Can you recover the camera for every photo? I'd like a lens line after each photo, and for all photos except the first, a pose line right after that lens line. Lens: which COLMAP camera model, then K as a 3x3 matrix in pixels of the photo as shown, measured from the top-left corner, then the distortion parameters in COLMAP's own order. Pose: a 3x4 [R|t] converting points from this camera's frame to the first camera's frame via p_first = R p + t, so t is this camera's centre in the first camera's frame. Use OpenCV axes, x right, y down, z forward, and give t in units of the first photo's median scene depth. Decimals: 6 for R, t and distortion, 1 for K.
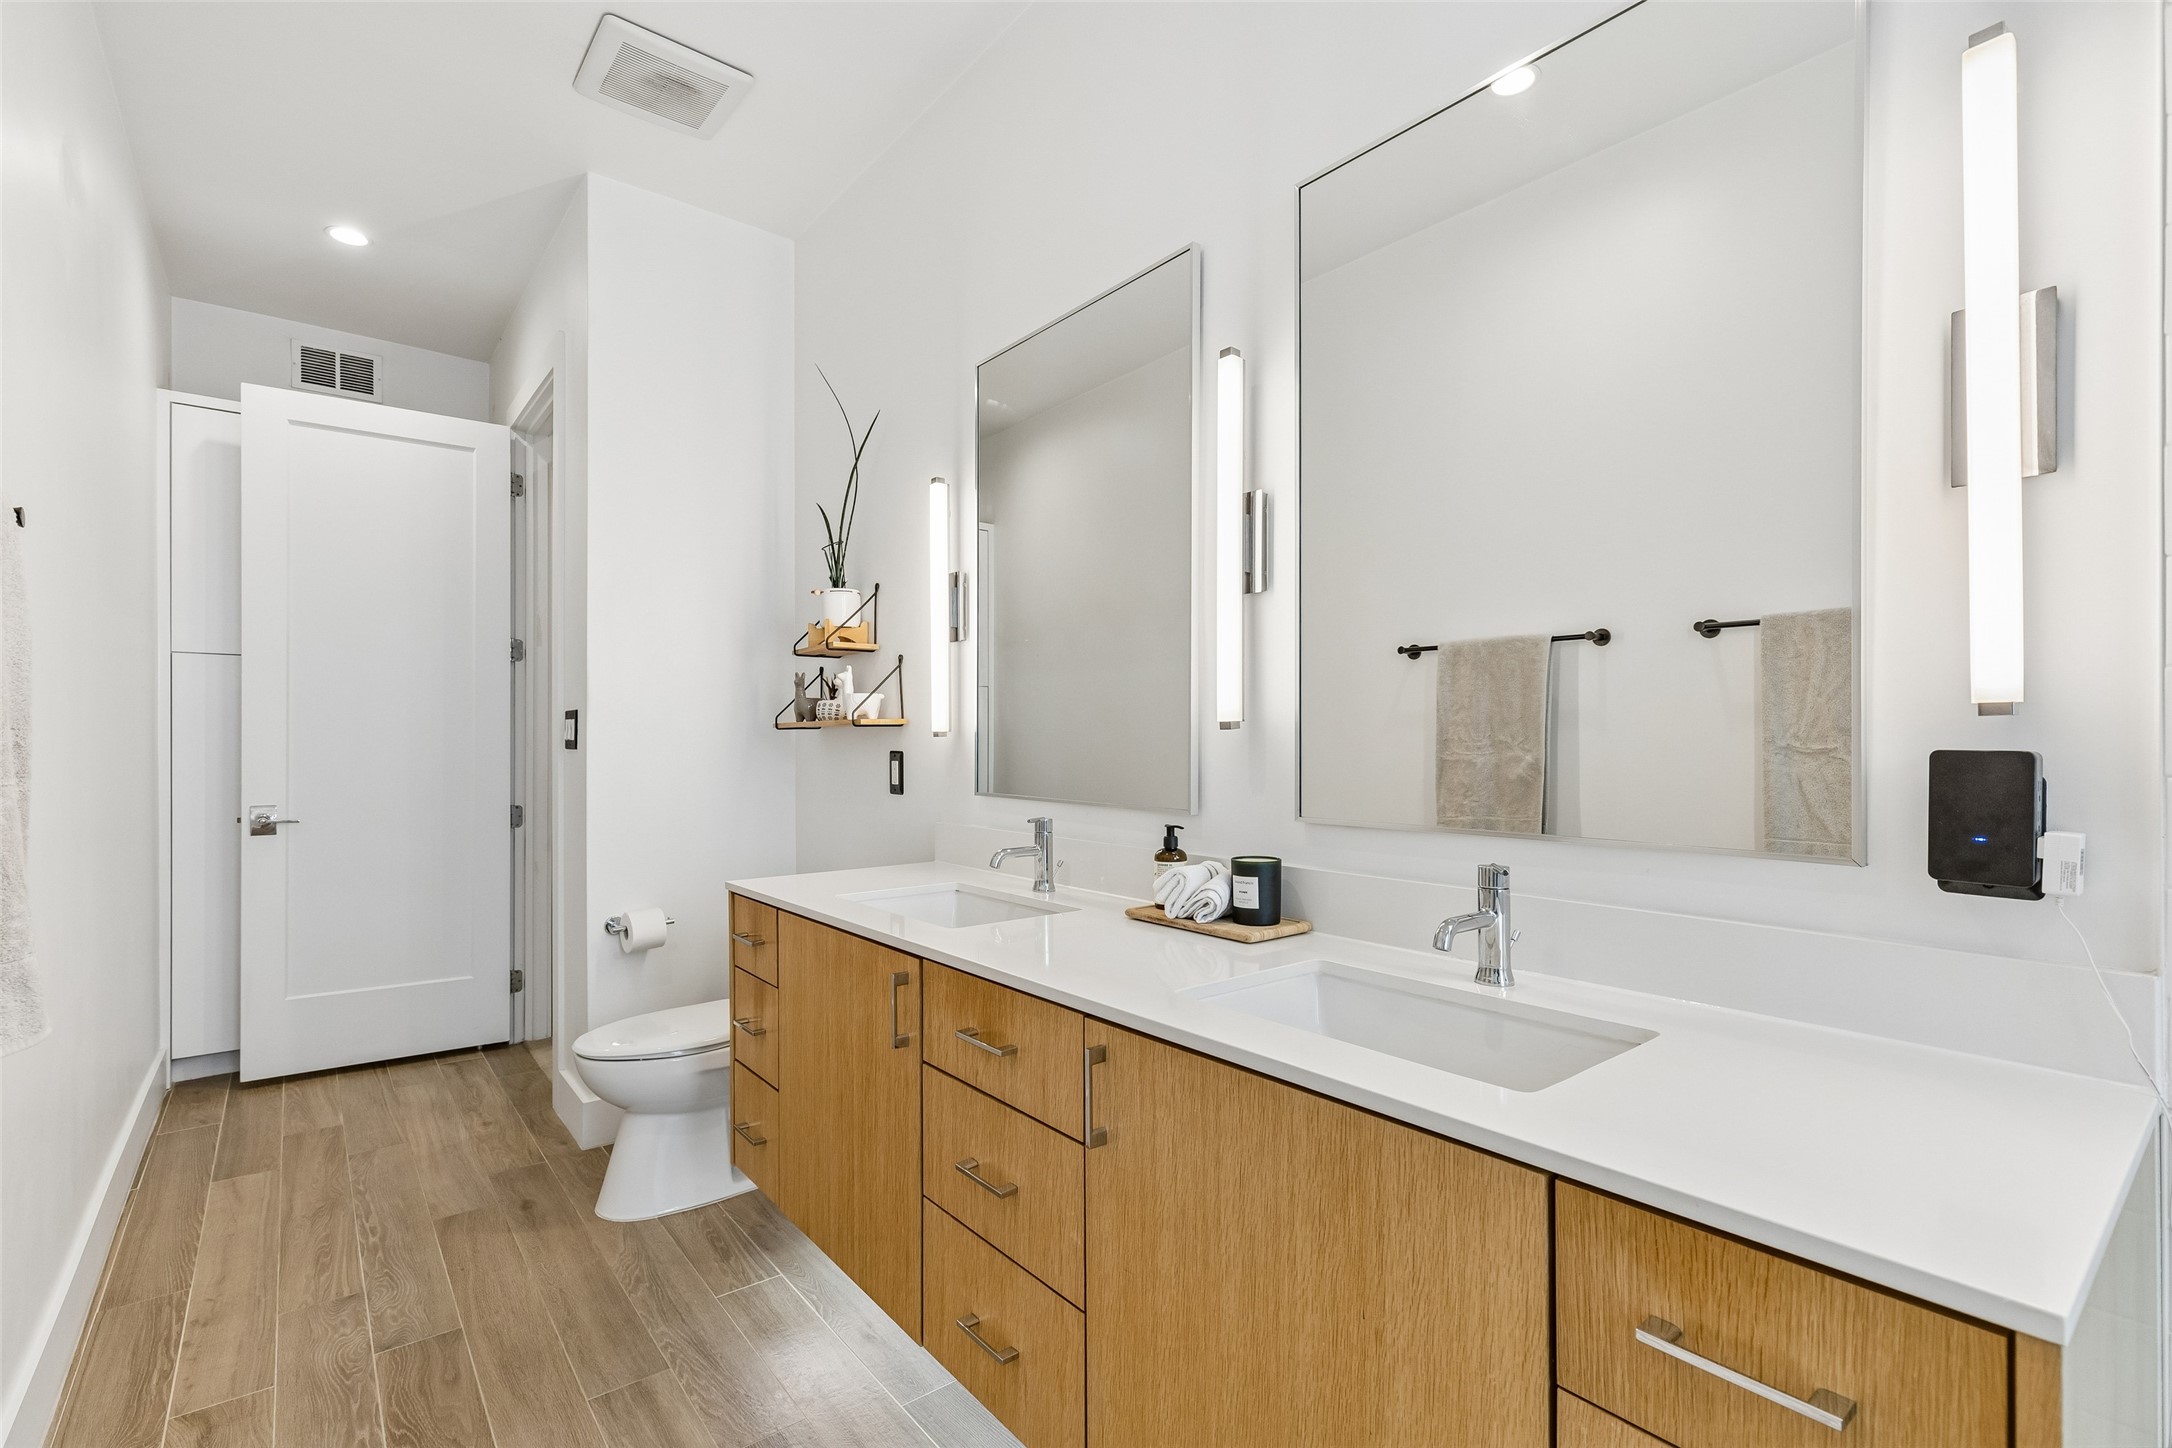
lens RADIAL K [[963.7, 0, 1082.0], [0, 963.7, 730.1], [0, 0, 1]] dist [-0.000838, 0.000117]
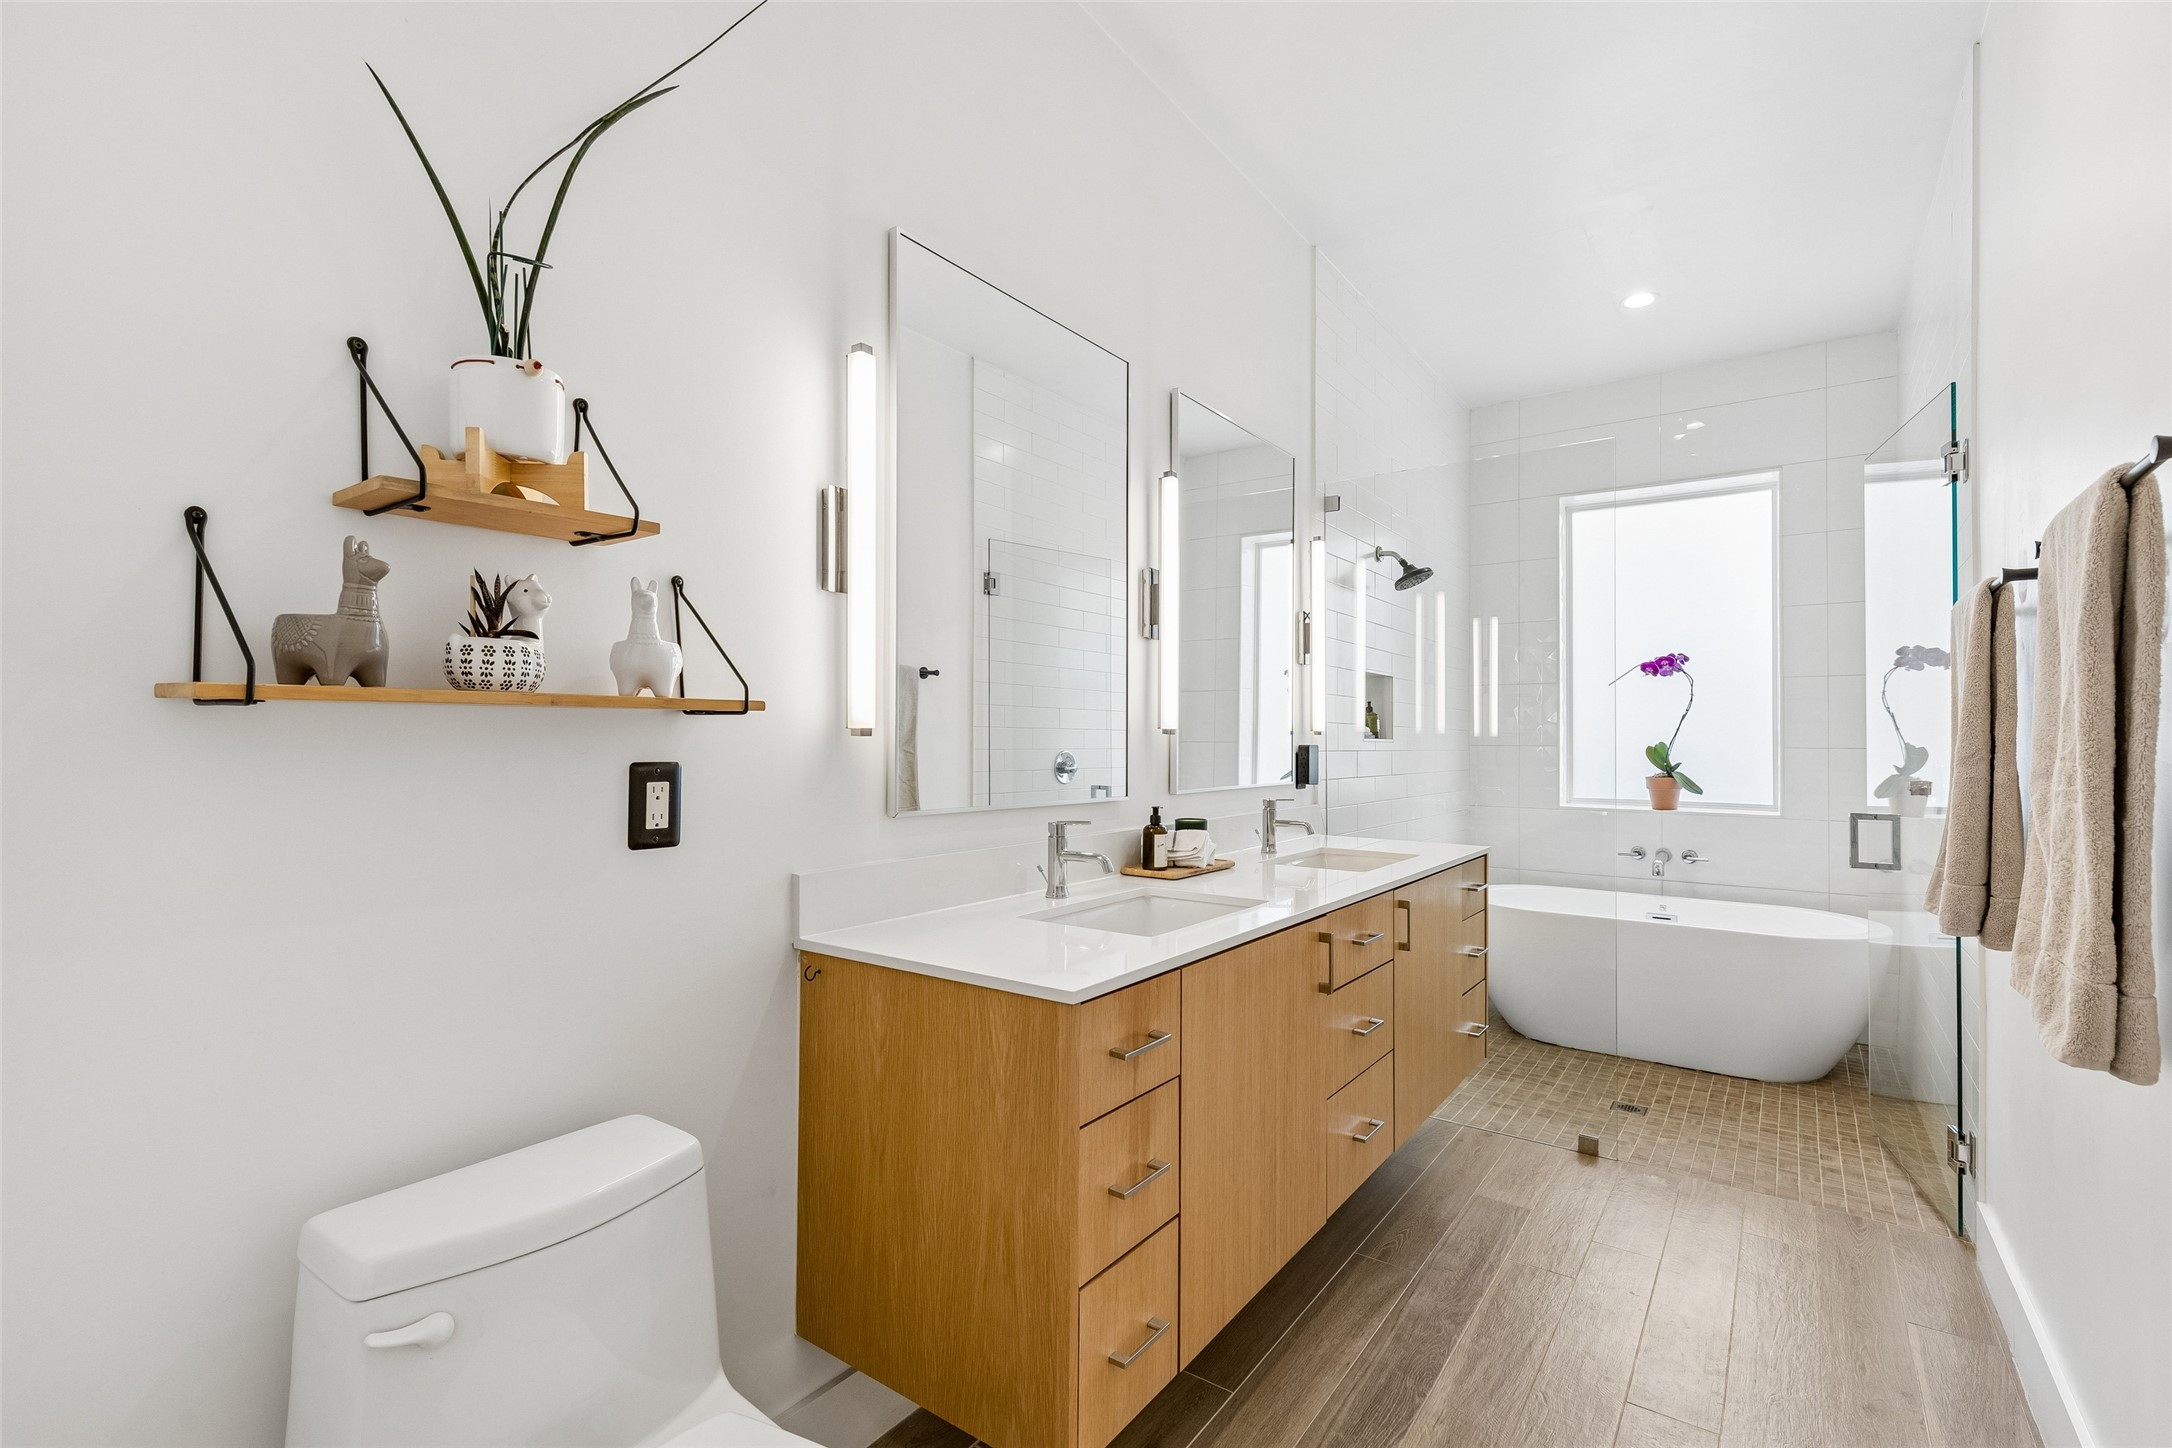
lens RADIAL K [[963.7, 0, 1084.5], [0, 963.7, 740.0], [0, 0, 1]] dist [-0.000838, 0.000117]
pose [[-0.257518, 0.013384, 0.966181, -0.994660], [-0.001529, 0.999897, -0.014259, 0.023048], [-0.966272, -0.005150, -0.257471, 1.239434]]
